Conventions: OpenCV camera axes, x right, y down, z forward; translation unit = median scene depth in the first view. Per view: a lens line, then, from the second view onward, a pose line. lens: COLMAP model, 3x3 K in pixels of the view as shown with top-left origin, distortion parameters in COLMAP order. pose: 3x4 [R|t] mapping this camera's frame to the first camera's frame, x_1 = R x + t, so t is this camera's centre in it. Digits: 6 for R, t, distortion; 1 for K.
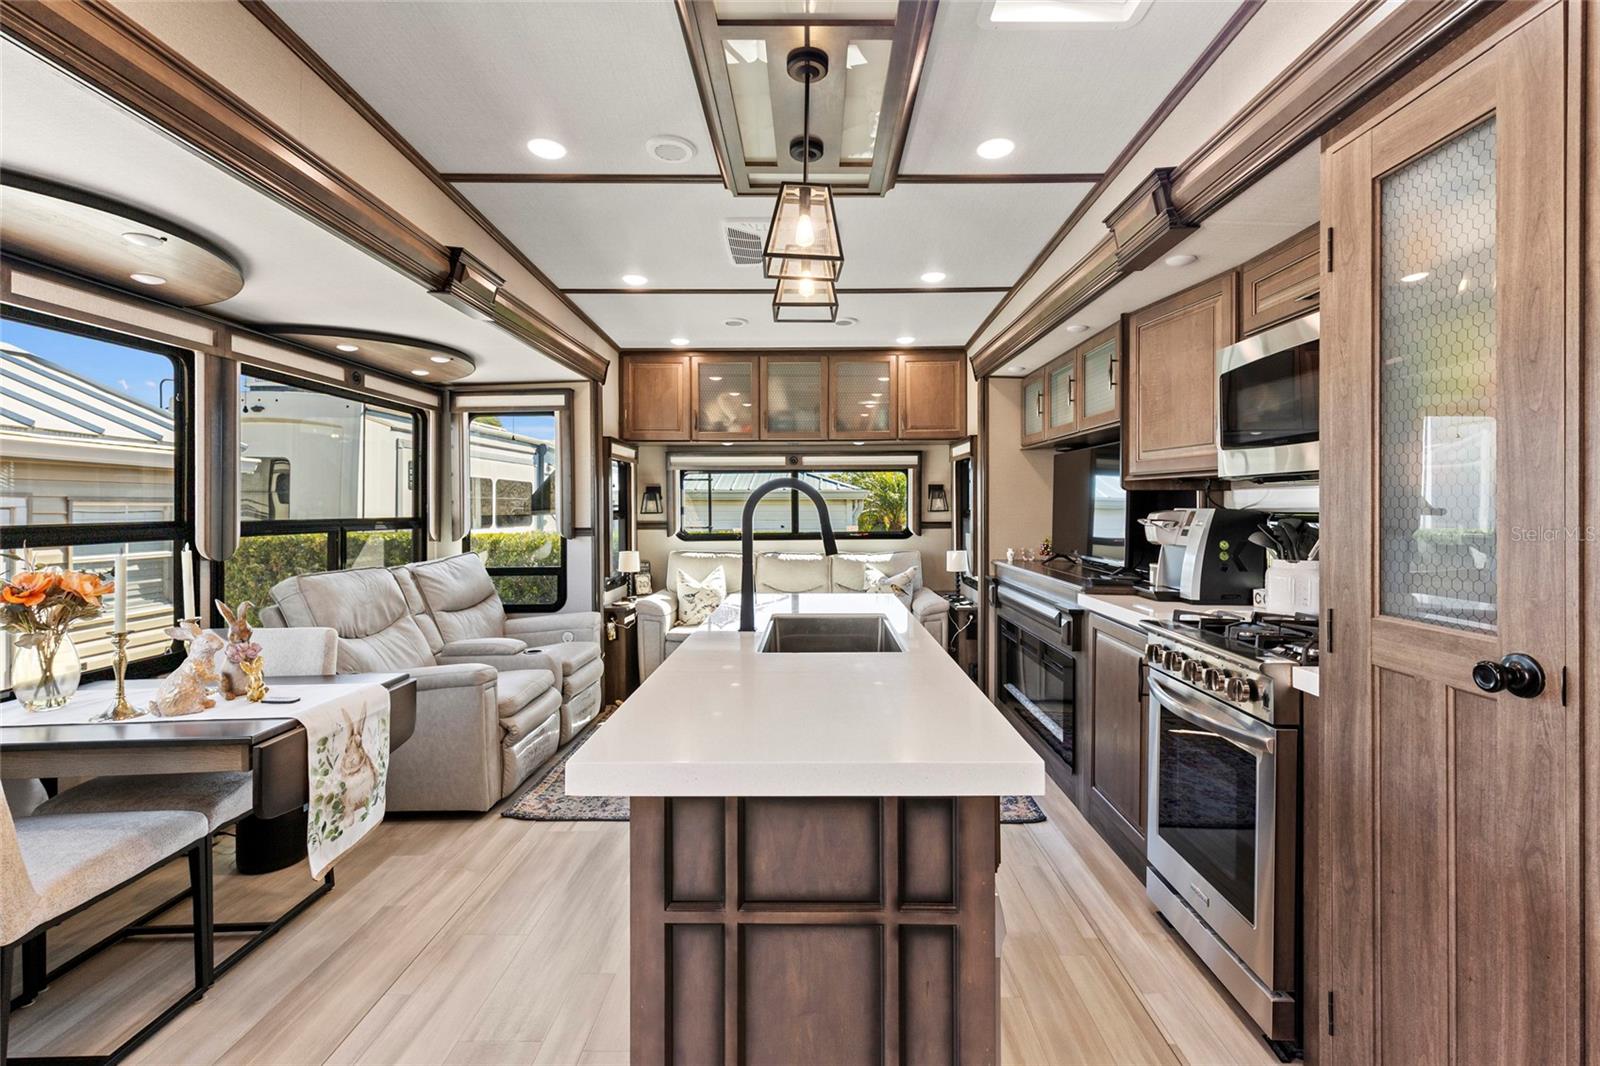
lens RADIAL K [[750.7, 0, 809.9], [0, 750.7, 507.2], [0, 0, 1]] dist [0.002940, 0.000907]
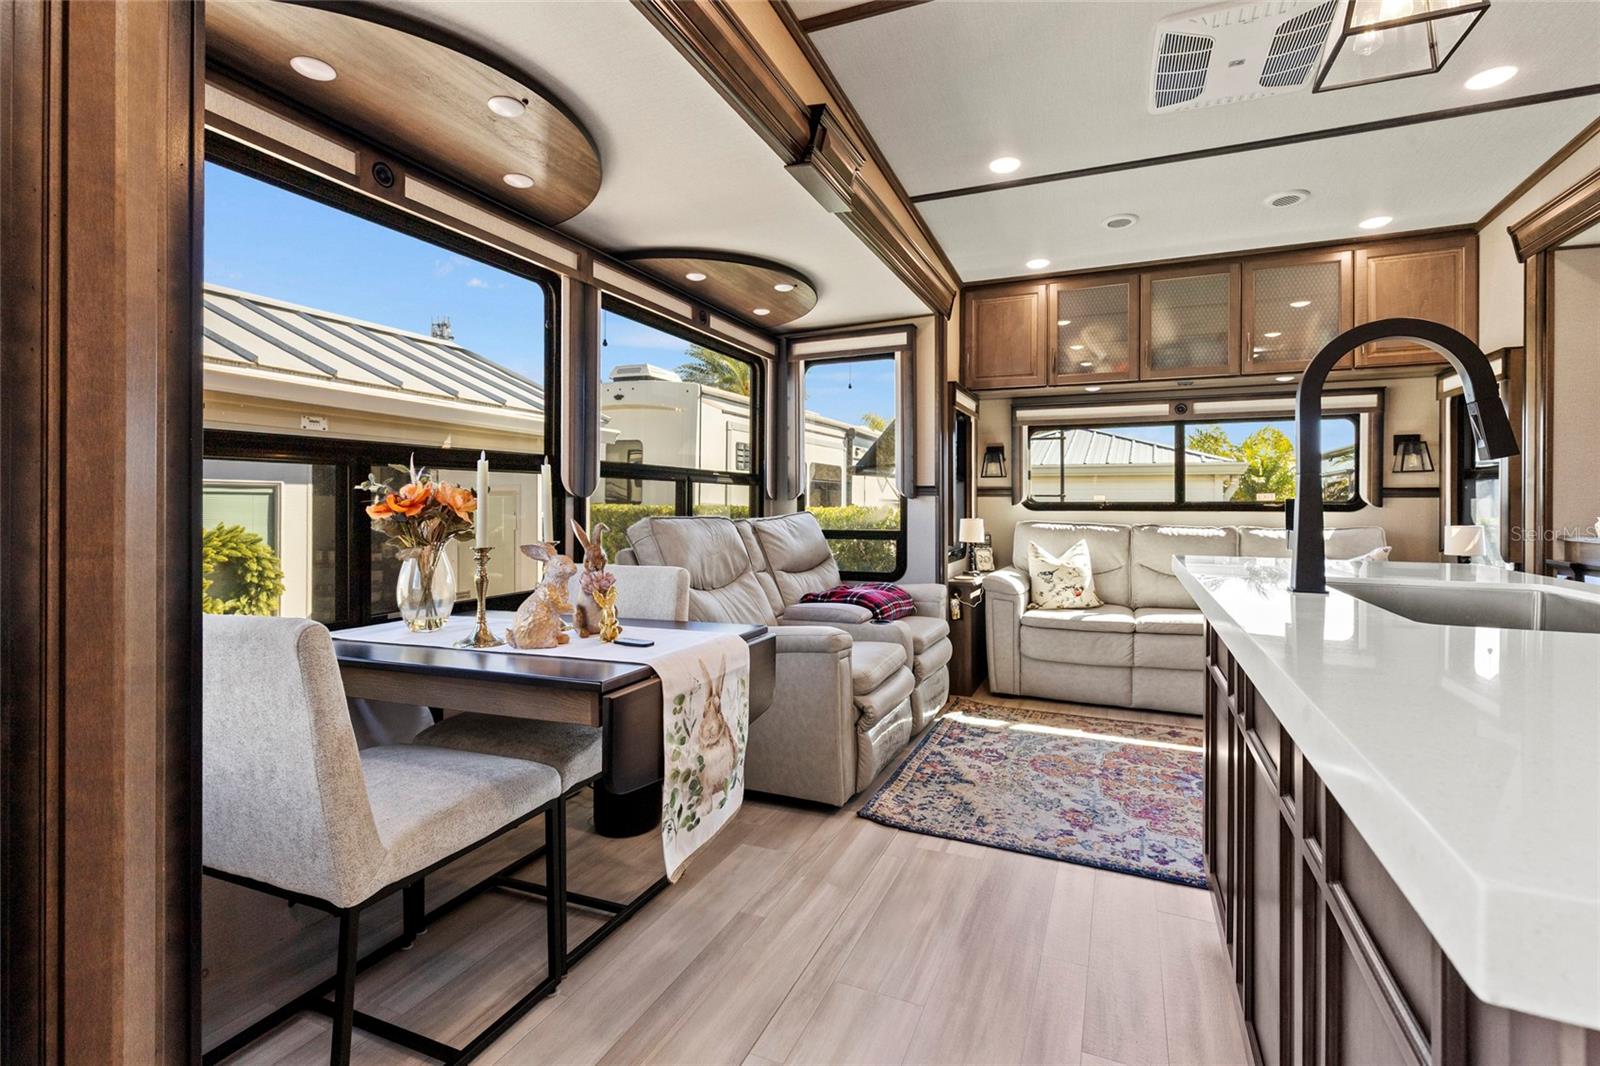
lens RADIAL K [[752.7, 0, 774.1], [0, 752.7, 500.9], [0, 0, 1]] dist [0.002671, 0.000147]
pose [[0.908320, 0.004379, -0.418253, -0.155715], [-0.004481, 0.999990, 0.000739, 0.070167], [0.418252, 0.001203, 0.908330, 0.223029]]
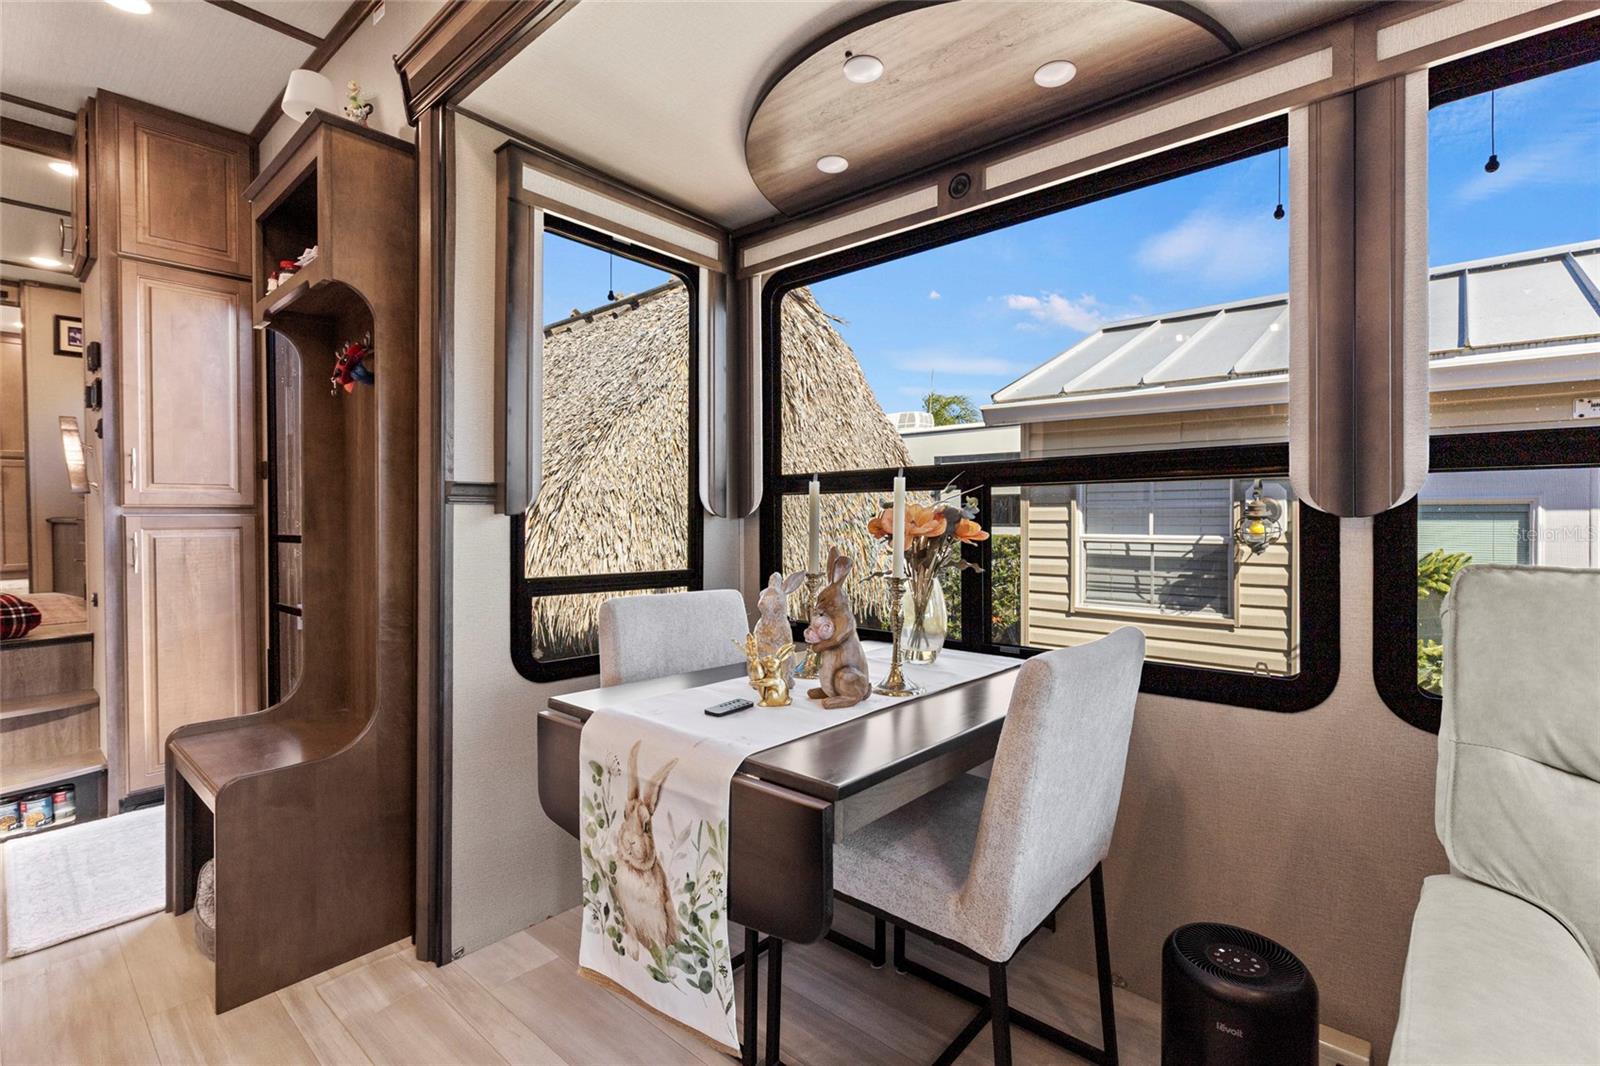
lens RADIAL K [[736.9, 0, 827.1], [0, 736.9, 525.0], [0, 0, 1]] dist [0.001568, 0.000464]
pose [[-0.652477, 0.004878, -0.757792, -0.199107], [0.003370, 0.999988, 0.003535, 0.069283], [0.757801, -0.000247, -0.652486, 0.994807]]
